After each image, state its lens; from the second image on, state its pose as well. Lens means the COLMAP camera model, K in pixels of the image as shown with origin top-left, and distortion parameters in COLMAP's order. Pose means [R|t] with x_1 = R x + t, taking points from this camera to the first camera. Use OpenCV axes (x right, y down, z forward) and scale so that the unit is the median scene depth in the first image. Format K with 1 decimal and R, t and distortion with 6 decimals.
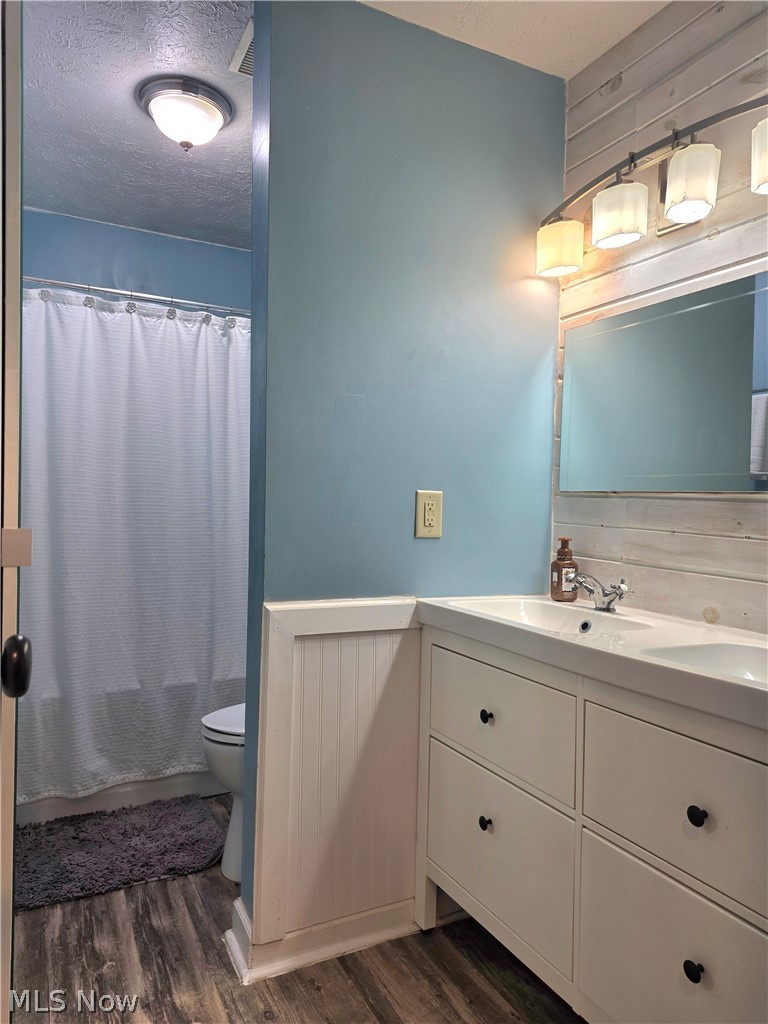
lens RADIAL K [[683.7, 0, 384.9], [0, 683.7, 511.0], [0, 0, 1]] dist [0.006527, 0.000074]
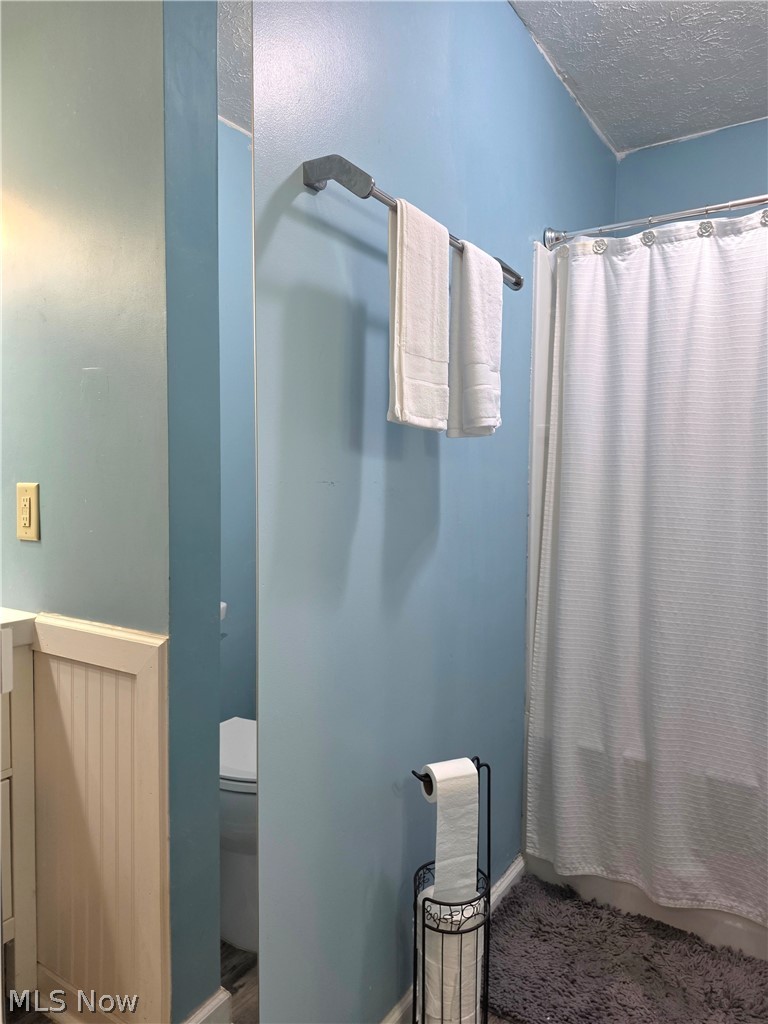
lens RADIAL K [[683.7, 0, 381.1], [0, 683.7, 517.4], [0, 0, 1]] dist [0.006527, 0.000074]
pose [[0.493549, 0.032332, -0.869117, 0.036039], [-0.019515, 0.999469, 0.026099, -0.015303], [0.869499, 0.004080, 0.493918, 0.356134]]
